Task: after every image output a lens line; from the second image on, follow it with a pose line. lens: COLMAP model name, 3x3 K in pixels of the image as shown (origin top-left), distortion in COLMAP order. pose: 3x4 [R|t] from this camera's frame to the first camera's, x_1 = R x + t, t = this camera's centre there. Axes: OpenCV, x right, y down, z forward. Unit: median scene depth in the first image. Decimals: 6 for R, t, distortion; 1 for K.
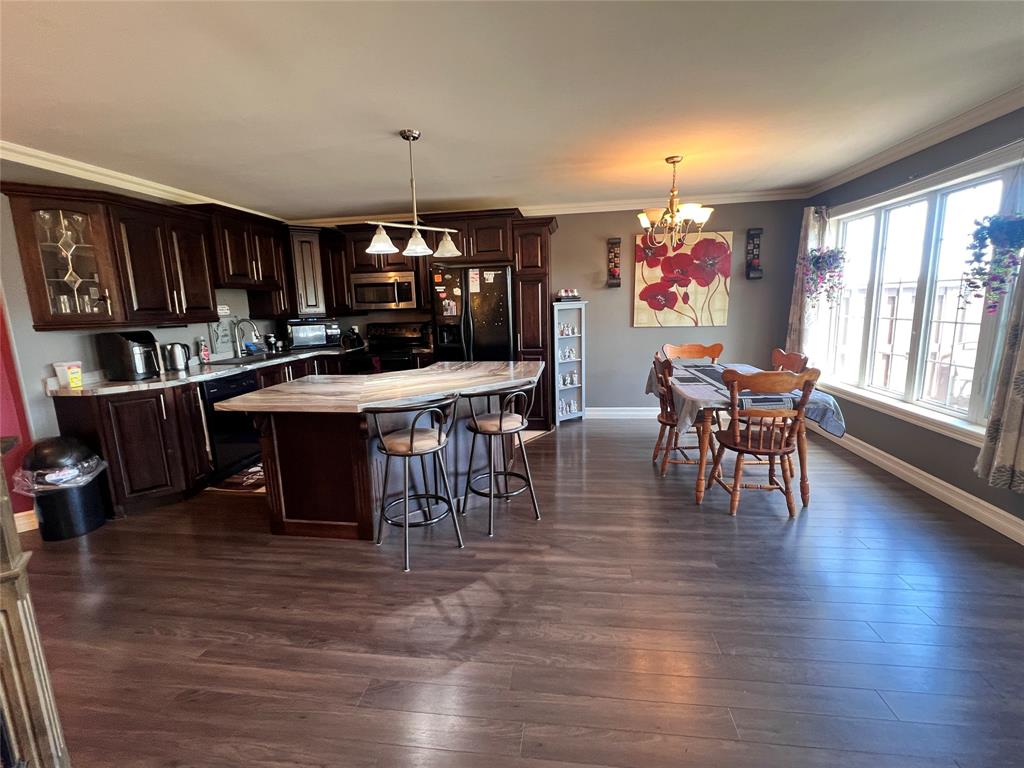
lens RADIAL K [[457.6, 0, 512.0], [0, 457.6, 384.0], [0, 0, 1]] dist [0.002480, 0.000171]
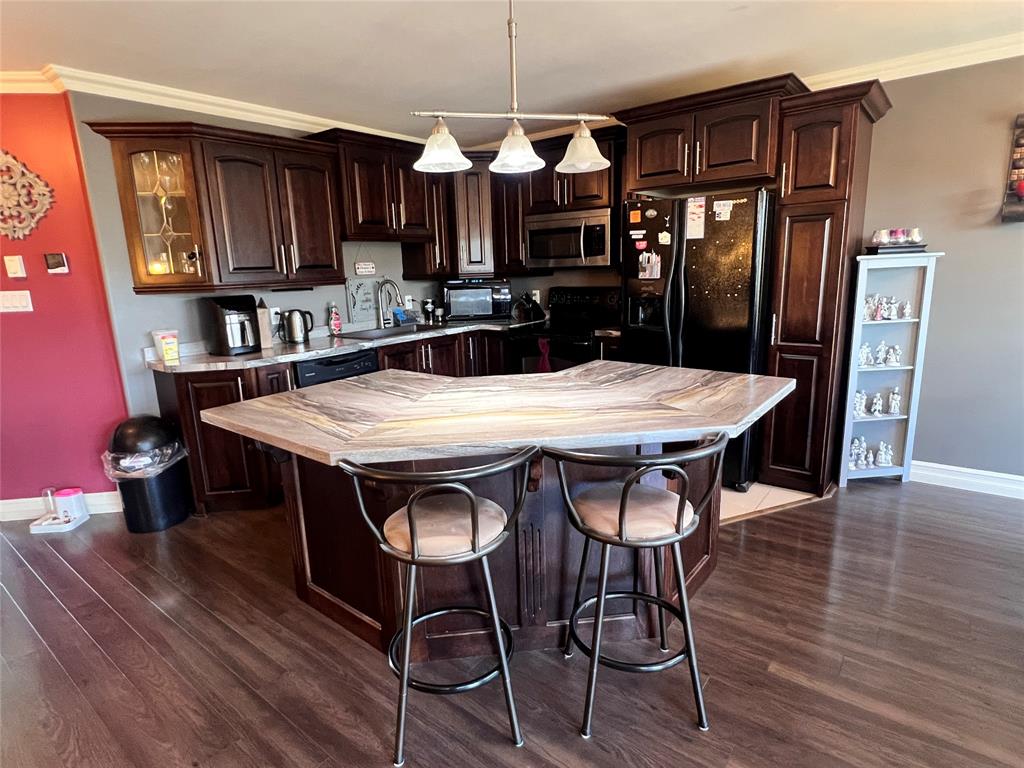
lens RADIAL K [[556.9, 0, 512.0], [0, 556.9, 384.0], [0, 0, 1]] dist [-0.002625, -0.000629]
pose [[0.860967, 0.108089, -0.497044, 0.087708], [-0.081691, 0.993860, 0.074625, -0.052542], [0.502058, -0.023646, 0.864511, 0.275882]]
